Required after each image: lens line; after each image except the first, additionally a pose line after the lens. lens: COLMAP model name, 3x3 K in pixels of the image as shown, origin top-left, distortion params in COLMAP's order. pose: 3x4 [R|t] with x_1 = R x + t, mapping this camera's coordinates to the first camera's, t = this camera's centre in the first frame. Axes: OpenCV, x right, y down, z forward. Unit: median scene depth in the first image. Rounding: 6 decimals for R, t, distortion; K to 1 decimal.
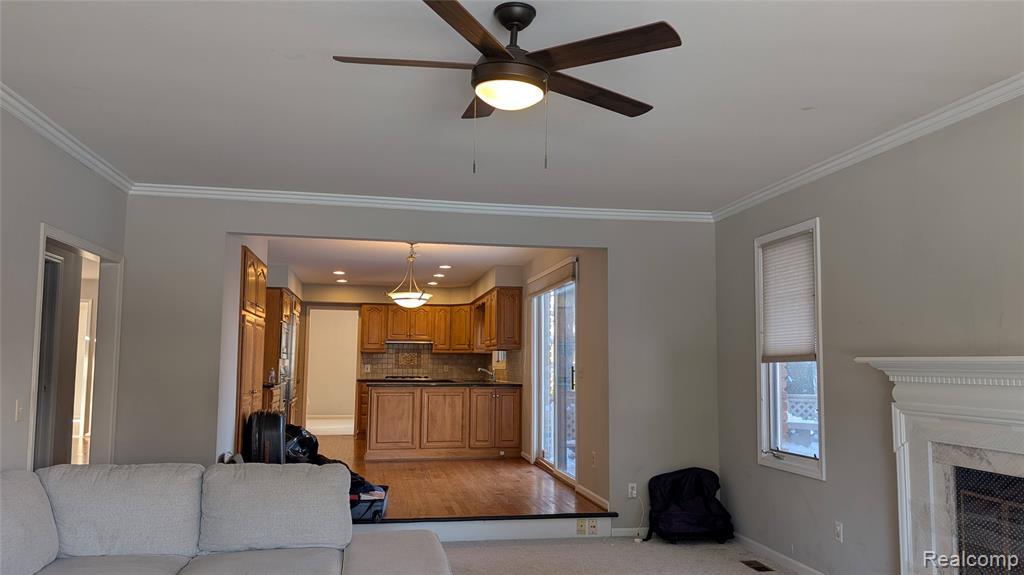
lens RADIAL K [[751.2, 0, 515.8], [0, 751.2, 295.2], [0, 0, 1]] dist [0.038528, -0.046145]
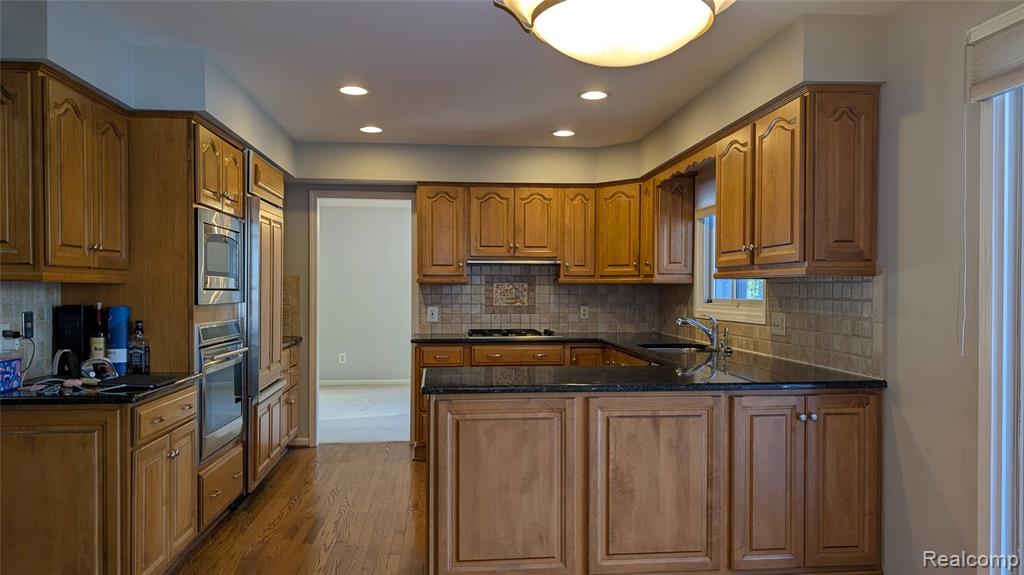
lens RADIAL K [[751.2, 0, 521.0], [0, 751.2, 302.8], [0, 0, 1]] dist [0.038528, -0.046145]
pose [[0.996174, -0.006345, -0.087166, -0.125094], [0.016012, 0.993730, 0.110653, 0.046282], [0.085918, -0.111626, 0.990029, 0.675834]]
